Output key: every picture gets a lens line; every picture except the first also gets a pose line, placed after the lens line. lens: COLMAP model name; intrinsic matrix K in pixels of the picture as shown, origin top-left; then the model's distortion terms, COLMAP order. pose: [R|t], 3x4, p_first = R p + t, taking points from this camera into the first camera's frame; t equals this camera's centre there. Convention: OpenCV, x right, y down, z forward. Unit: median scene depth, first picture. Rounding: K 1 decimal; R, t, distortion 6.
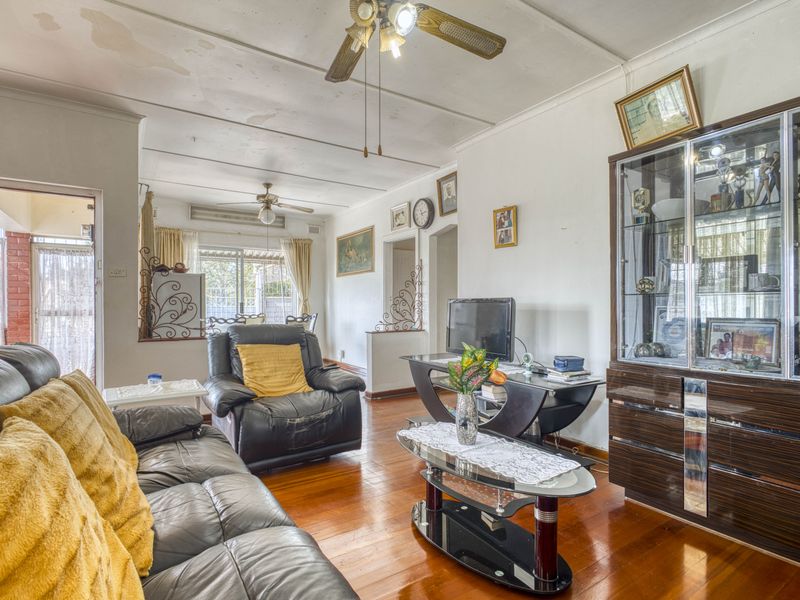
lens RADIAL K [[426.5, 0, 402.3], [0, 426.5, 309.8], [0, 0, 1]] dist [-0.003943, -0.001408]
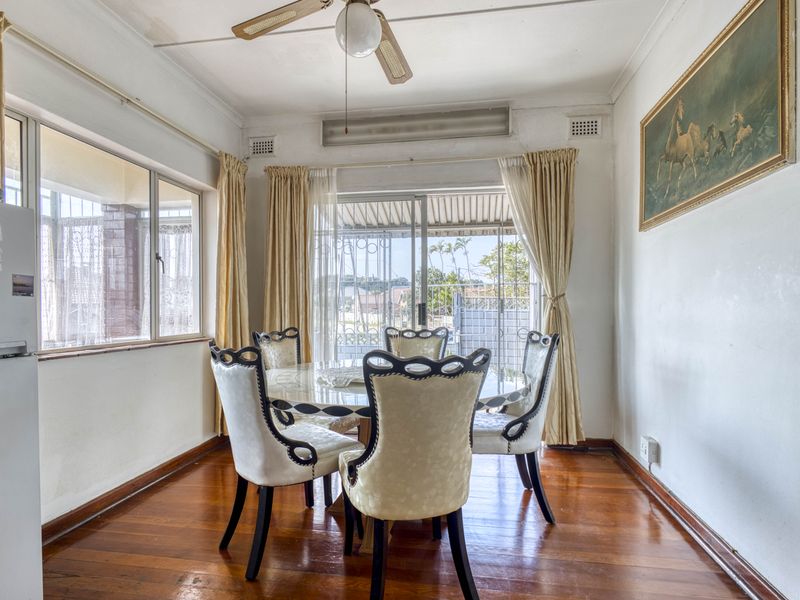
lens RADIAL K [[426.5, 0, 402.3], [0, 426.5, 309.8], [0, 0, 1]] dist [-0.003943, -0.001408]
pose [[0.735418, 0.004103, -0.677602, -0.072178], [-0.007097, 0.999973, -0.001648, -0.009948], [0.677577, 0.006021, 0.735427, 0.759082]]
